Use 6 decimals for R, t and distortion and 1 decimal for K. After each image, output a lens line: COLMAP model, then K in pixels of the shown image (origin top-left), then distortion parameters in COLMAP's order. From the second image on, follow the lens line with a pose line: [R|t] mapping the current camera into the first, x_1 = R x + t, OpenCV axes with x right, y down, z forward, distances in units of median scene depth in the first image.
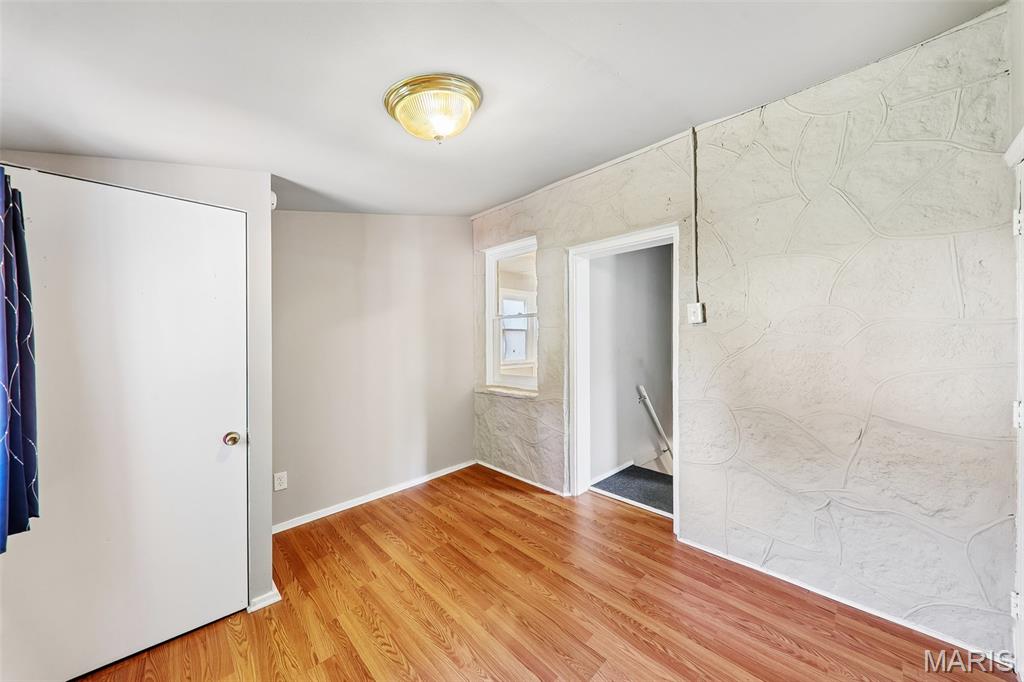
lens RADIAL K [[354.3, 0, 511.8], [0, 354.3, 342.8], [0, 0, 1]] dist [0.000122, -0.000839]
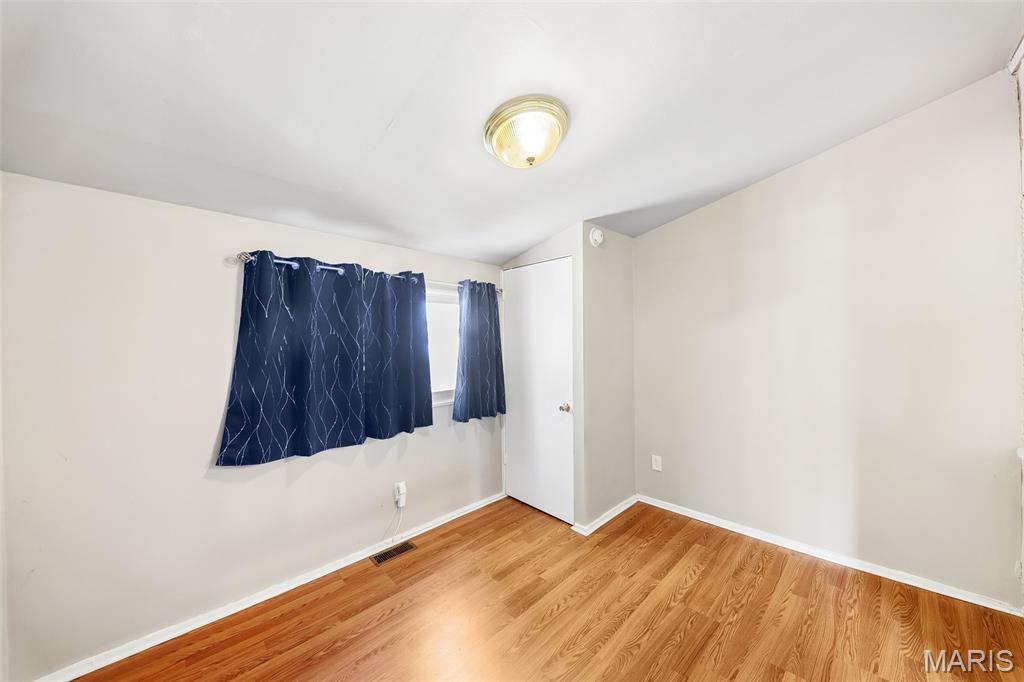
lens RADIAL K [[354.3, 0, 511.8], [0, 354.3, 341.4], [0, 0, 1]] dist [0.000122, -0.000839]
pose [[-0.022761, 0.004340, -0.999732, 0.584973], [0.010567, 0.999936, 0.004101, -0.018398], [0.999685, -0.010471, -0.022806, 0.639194]]
